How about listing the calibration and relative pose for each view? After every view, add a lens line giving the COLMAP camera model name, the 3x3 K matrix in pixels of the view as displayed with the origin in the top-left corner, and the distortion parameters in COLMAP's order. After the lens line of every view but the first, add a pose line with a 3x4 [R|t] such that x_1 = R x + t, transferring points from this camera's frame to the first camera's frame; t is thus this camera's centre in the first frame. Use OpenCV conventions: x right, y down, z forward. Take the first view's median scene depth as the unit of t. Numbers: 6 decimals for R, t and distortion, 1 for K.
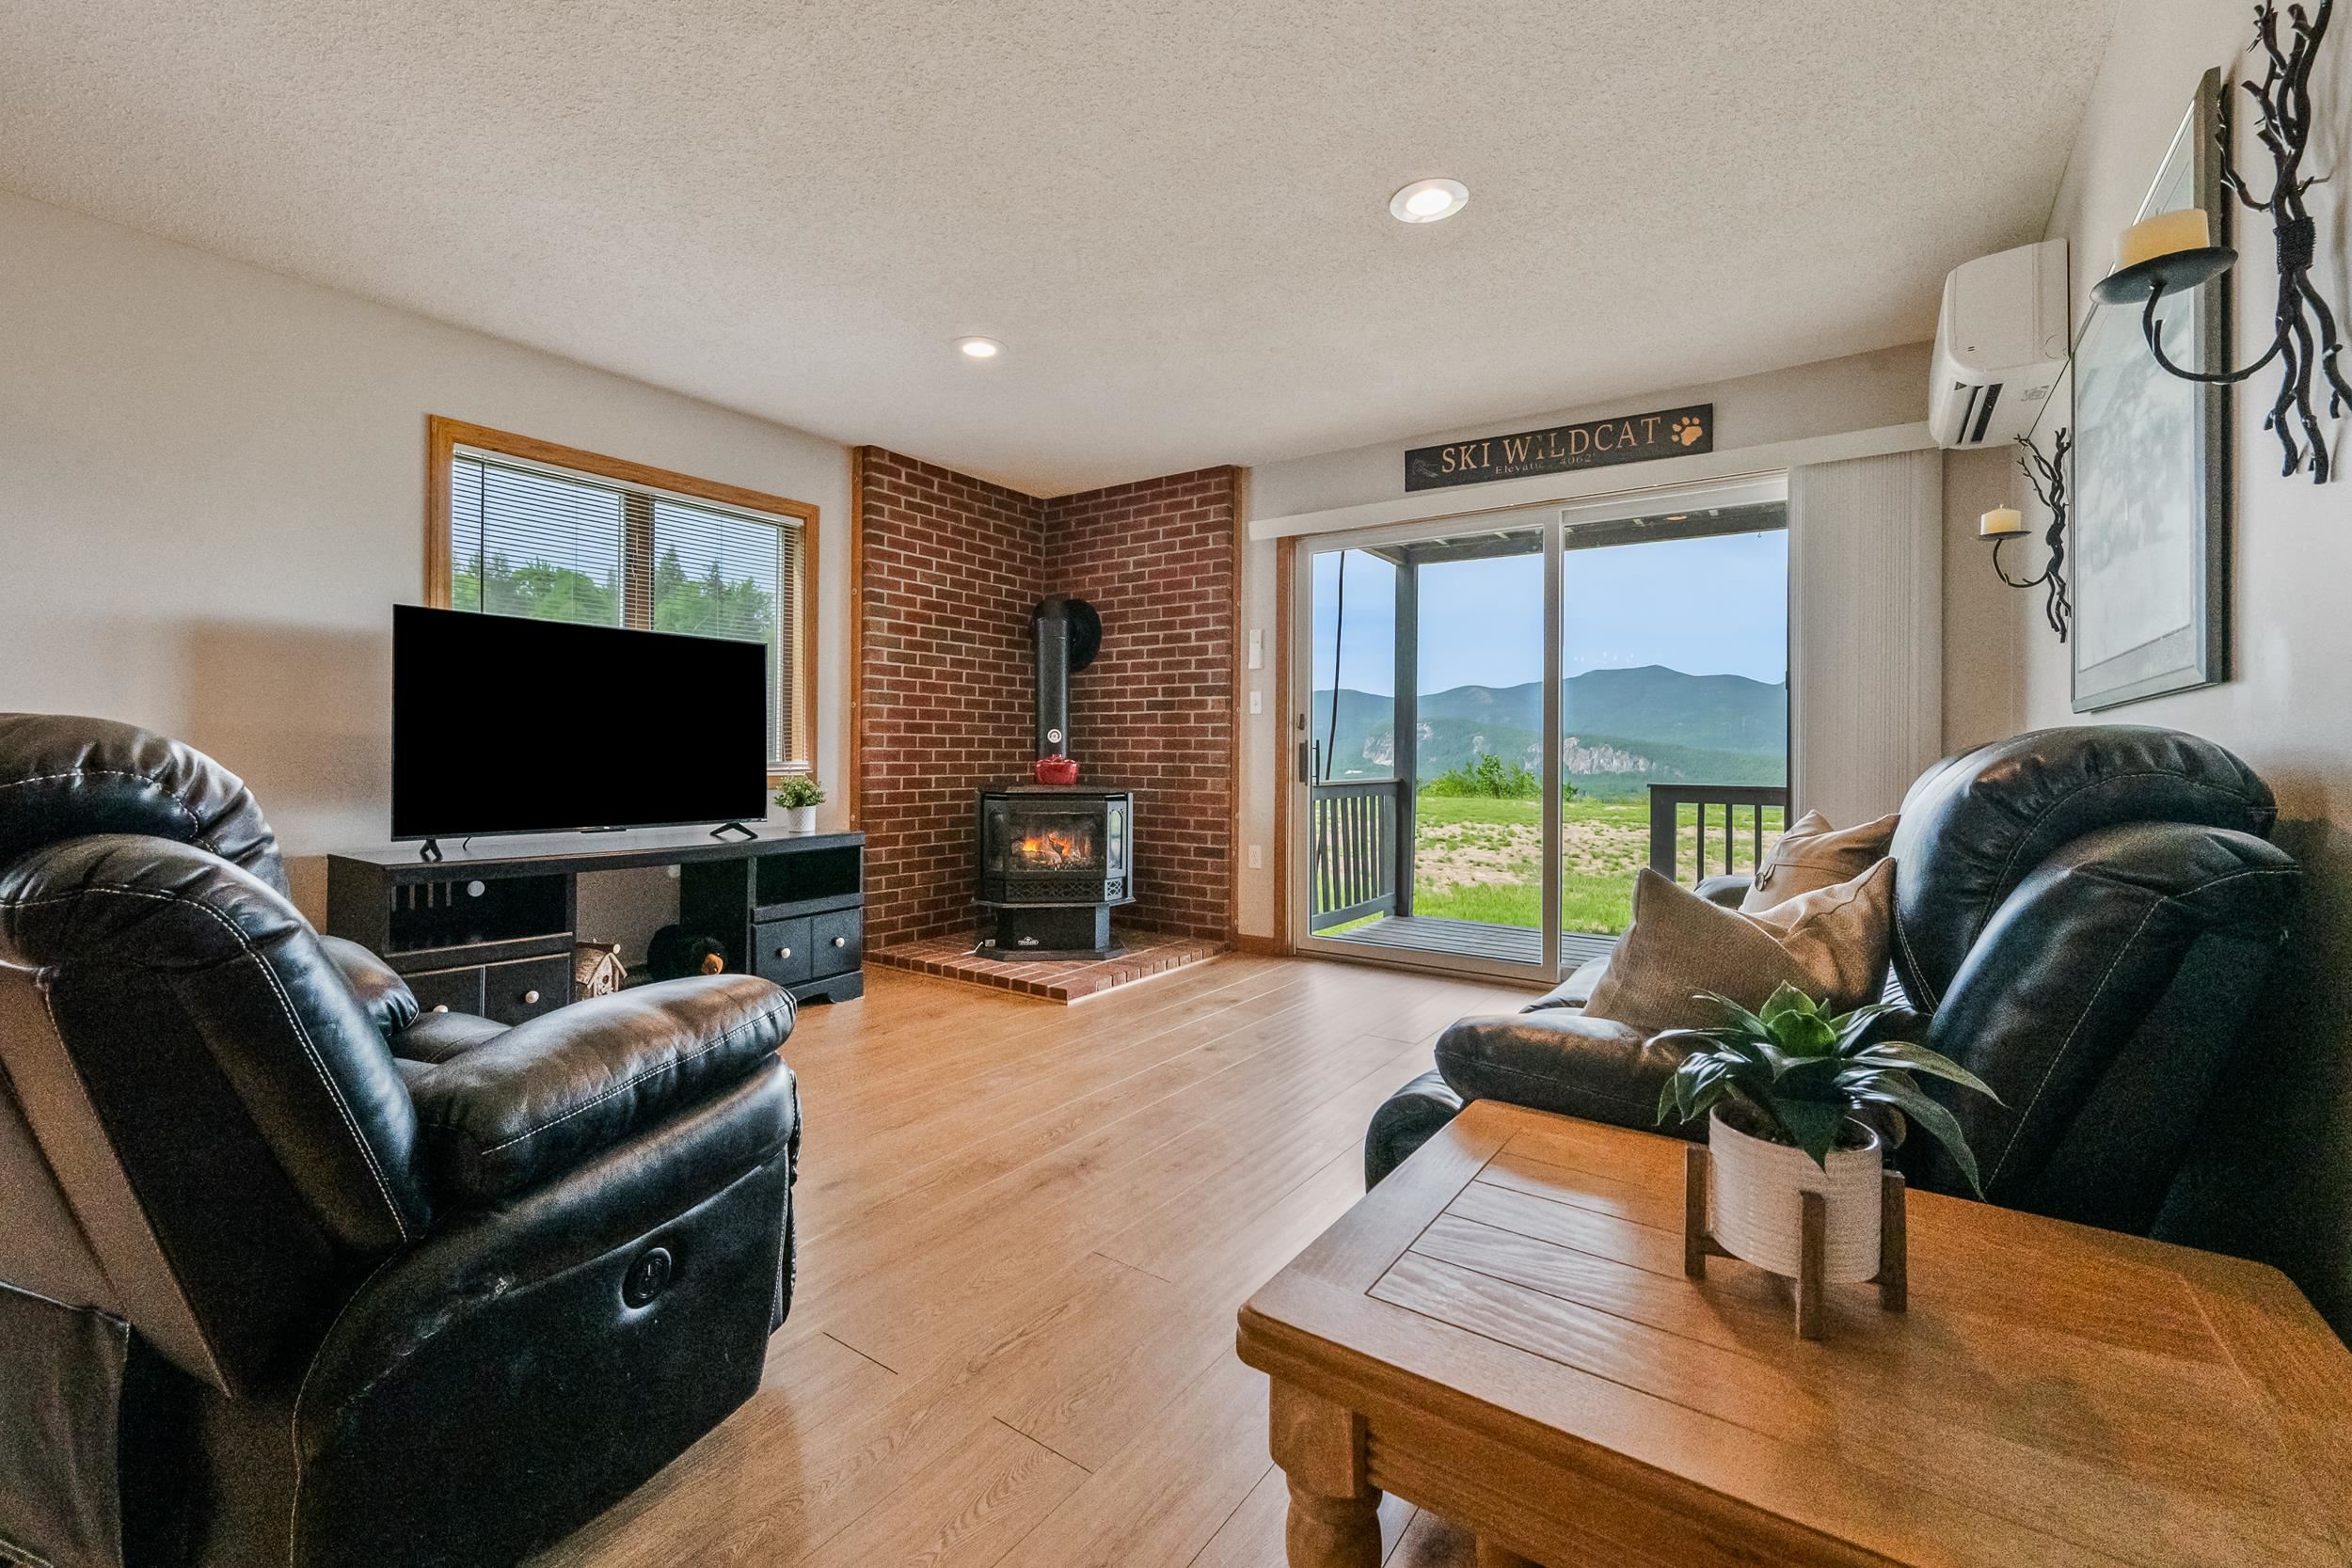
lens RADIAL K [[989.5, 0, 1158.3], [0, 989.5, 756.0], [0, 0, 1]] dist [-0.001399, 0.000138]
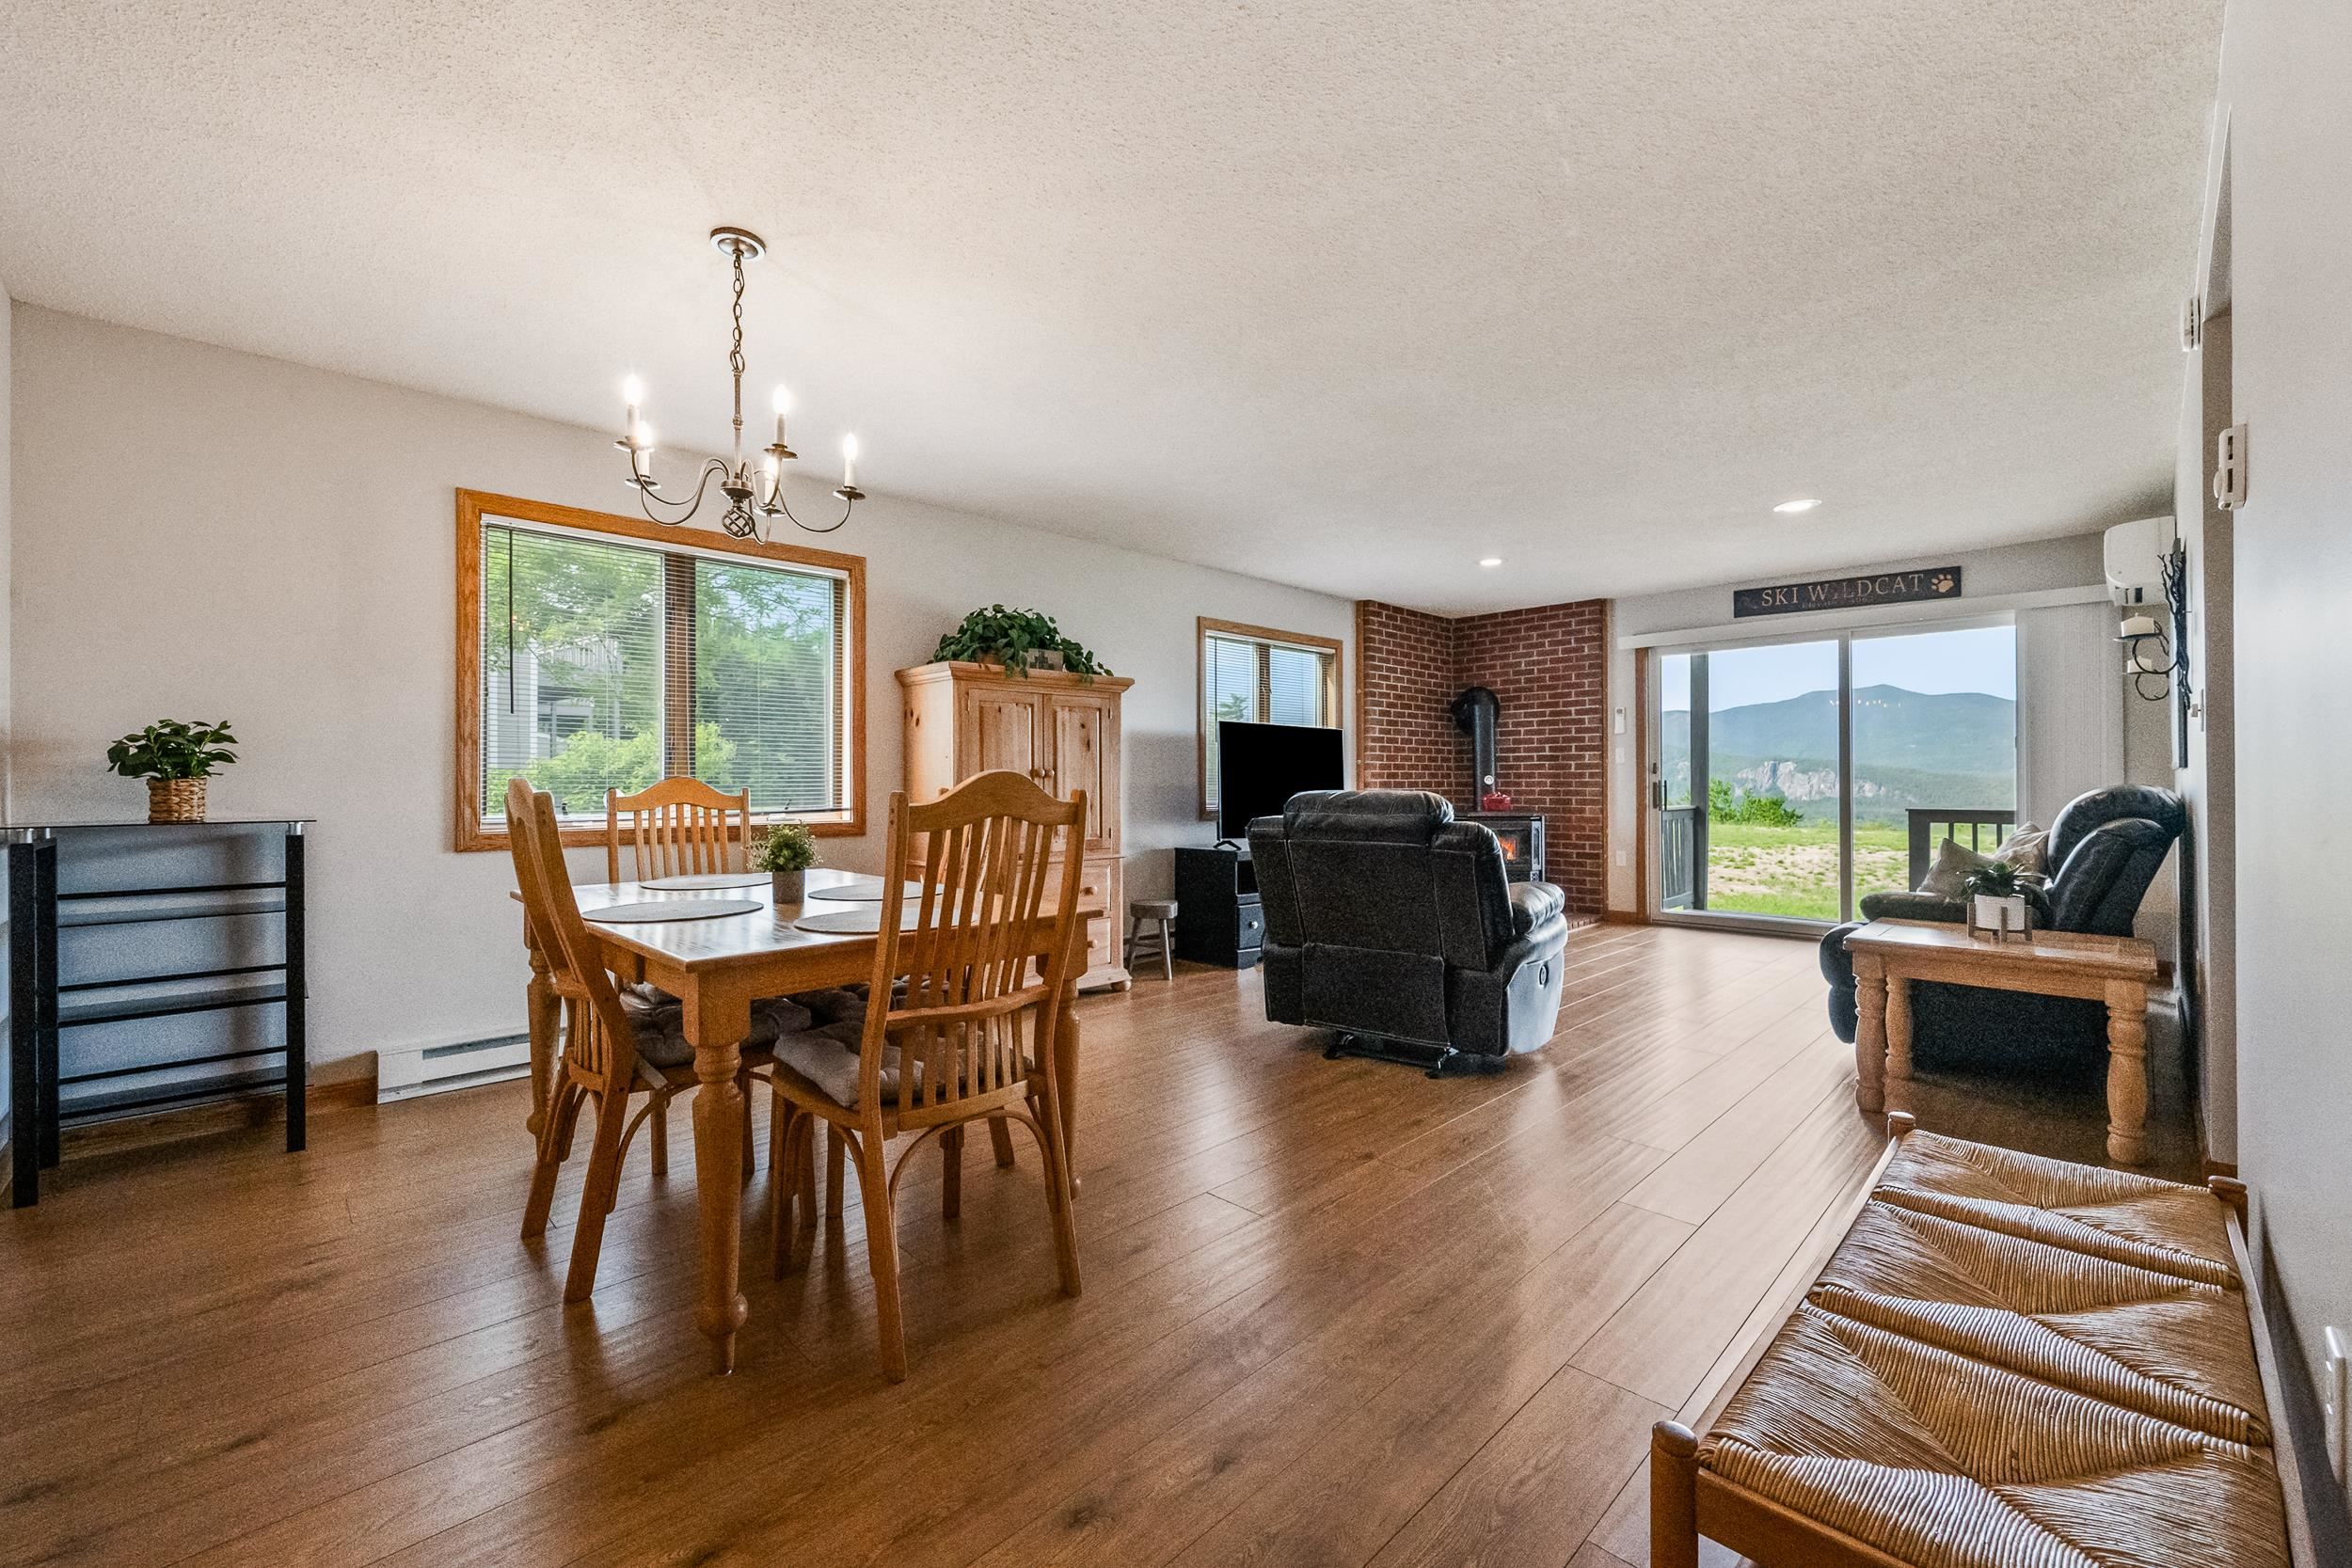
lens RADIAL K [[942.2, 0, 1187.8], [0, 942.2, 782.2], [0, 0, 1]] dist [-0.001946, -0.000011]
pose [[0.985383, -0.010681, -0.170019, -0.307360], [0.009930, 0.999937, -0.005266, -0.013035], [0.170064, 0.003501, 0.985427, -0.524476]]
